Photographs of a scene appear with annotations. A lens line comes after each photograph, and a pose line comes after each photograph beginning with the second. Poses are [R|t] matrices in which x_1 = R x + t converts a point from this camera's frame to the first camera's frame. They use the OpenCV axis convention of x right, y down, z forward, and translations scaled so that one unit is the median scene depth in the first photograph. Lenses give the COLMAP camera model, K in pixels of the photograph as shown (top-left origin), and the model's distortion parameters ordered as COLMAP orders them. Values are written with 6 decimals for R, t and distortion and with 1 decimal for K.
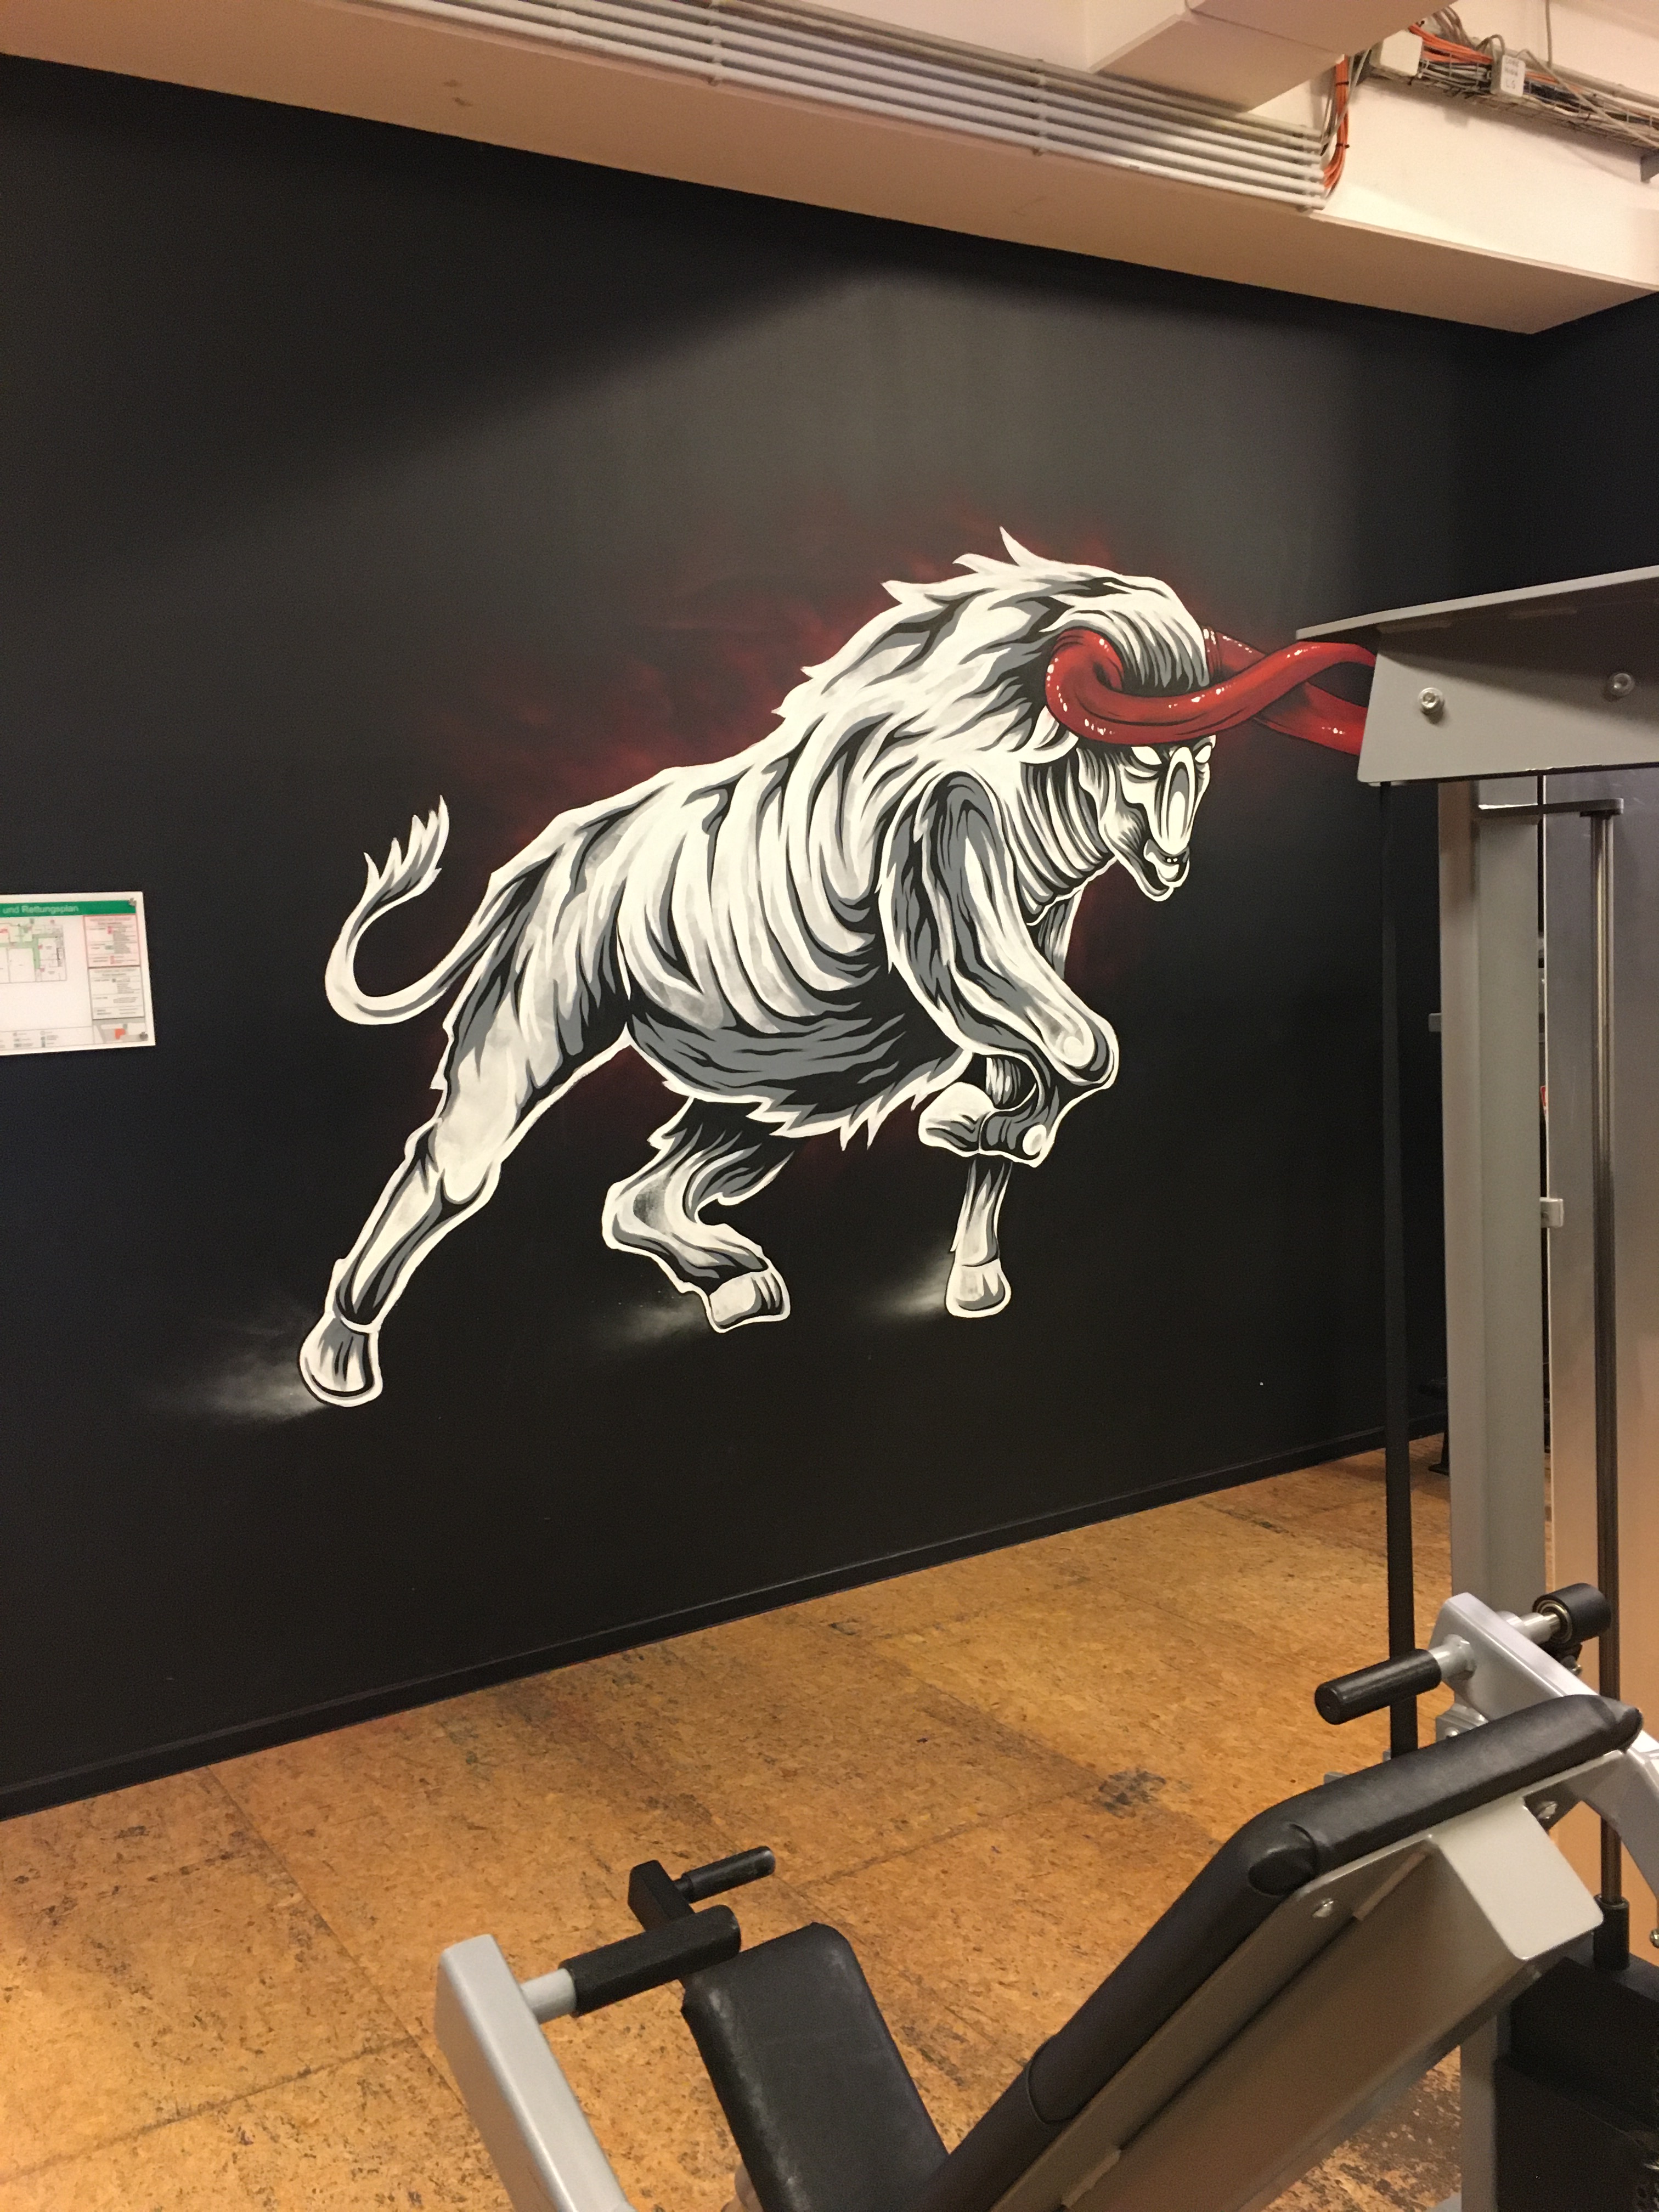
lens RADIAL K [[1865.6, 0, 817.1], [0, 1865.6, 1113.9], [0, 0, 1]] dist [0.043445, -0.028836]
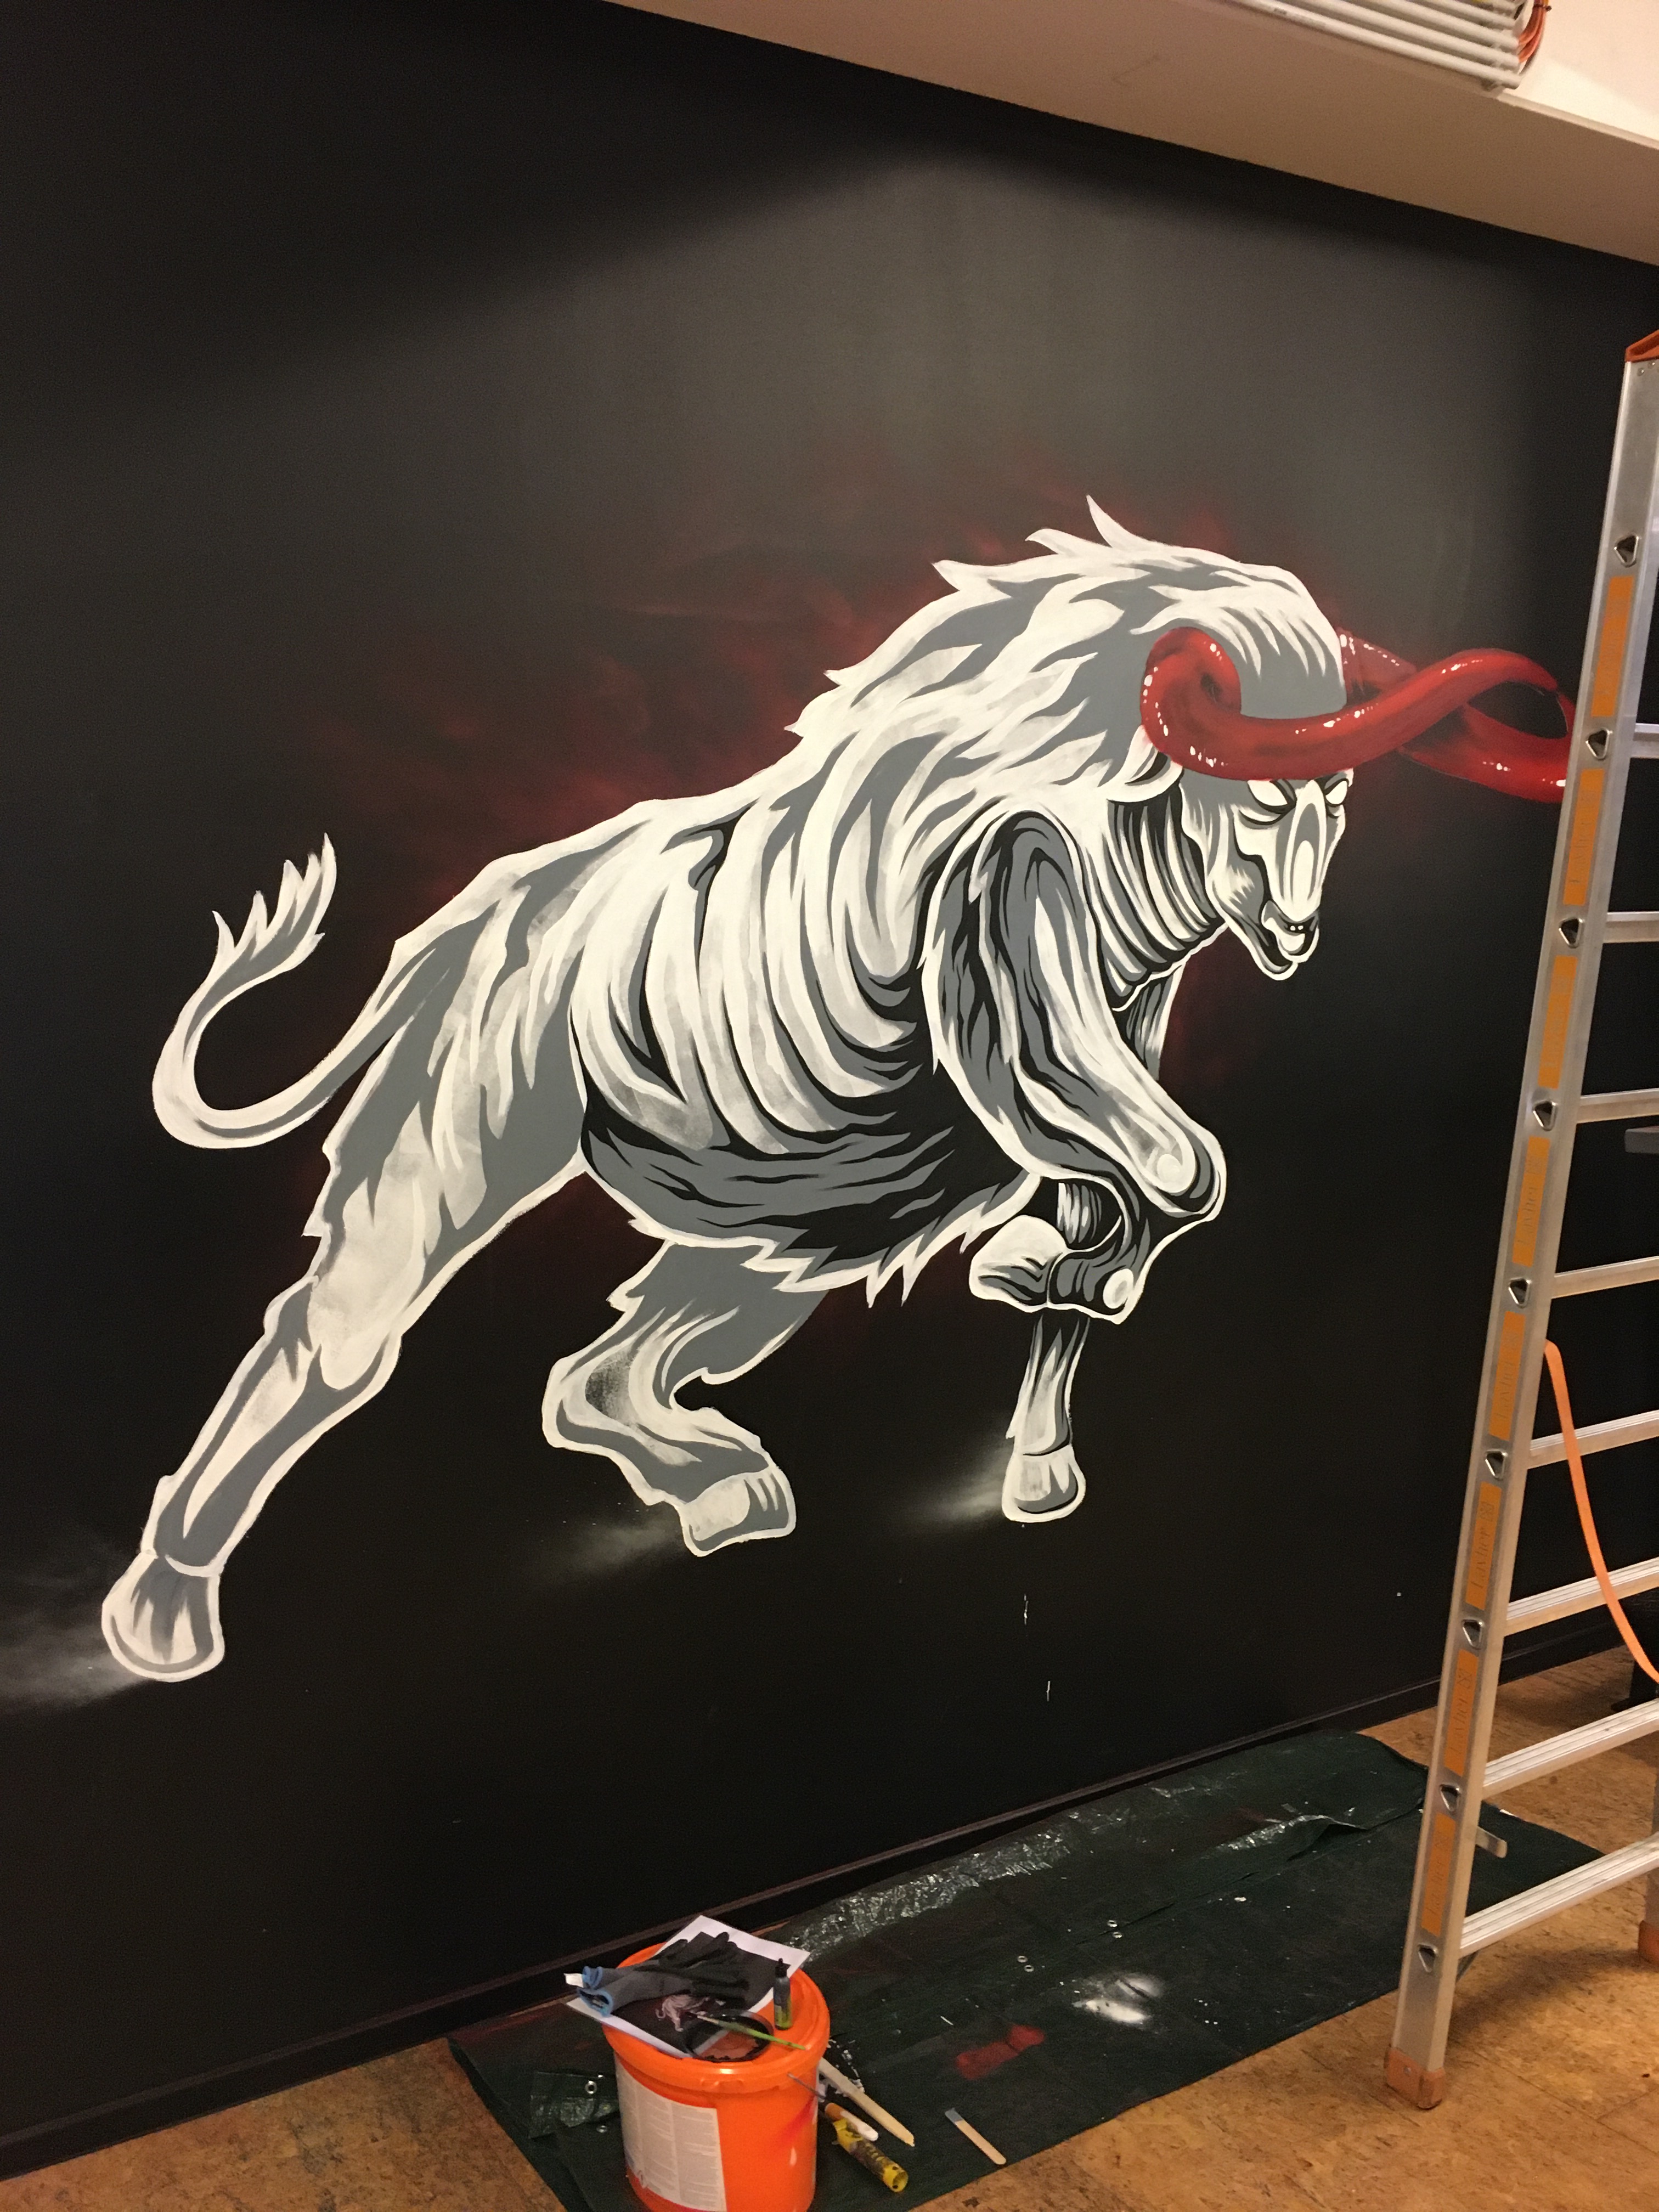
lens RADIAL K [[1865.6, 0, 838.1], [0, 1865.6, 1100.2], [0, 0, 1]] dist [0.043445, -0.028836]
pose [[0.999864, 0.016517, -0.000008, -0.000274], [-0.016513, 0.999603, -0.022822, -0.048341], [-0.000369, 0.022819, 0.999740, 0.249365]]
